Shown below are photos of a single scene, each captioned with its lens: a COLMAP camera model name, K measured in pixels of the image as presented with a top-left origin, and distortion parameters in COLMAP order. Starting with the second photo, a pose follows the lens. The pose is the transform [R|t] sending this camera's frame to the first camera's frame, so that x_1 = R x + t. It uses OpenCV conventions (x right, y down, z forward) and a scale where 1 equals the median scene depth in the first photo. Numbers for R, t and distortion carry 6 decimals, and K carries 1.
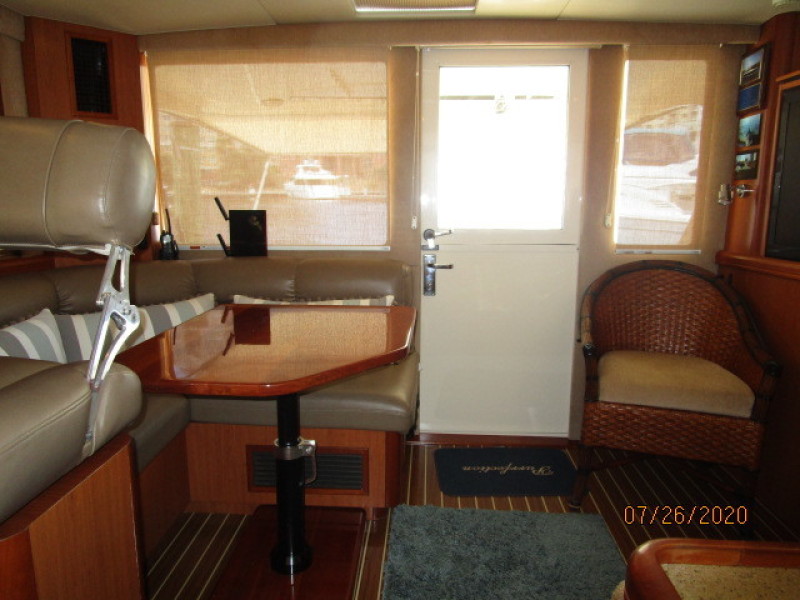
lens RADIAL K [[568.7, 0, 402.6], [0, 568.7, 294.2], [0, 0, 1]] dist [-0.029951, 0.011159]
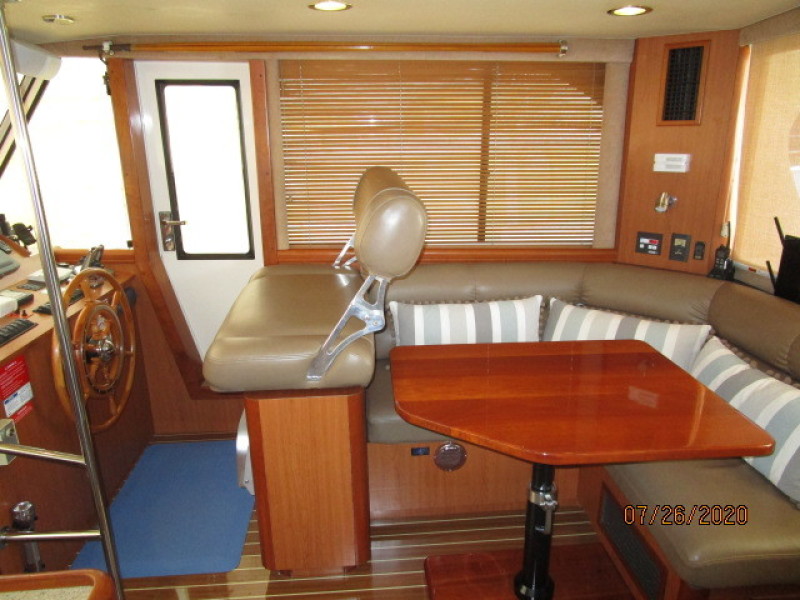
lens RADIAL K [[568.7, 0, 403.8], [0, 568.7, 300.6], [0, 0, 1]] dist [-0.029951, 0.011159]
pose [[0.131793, 0.272073, -0.953209, 0.409288], [-0.159031, 0.954944, 0.250580, -0.173506], [0.978437, 0.118565, 0.169123, 0.350844]]
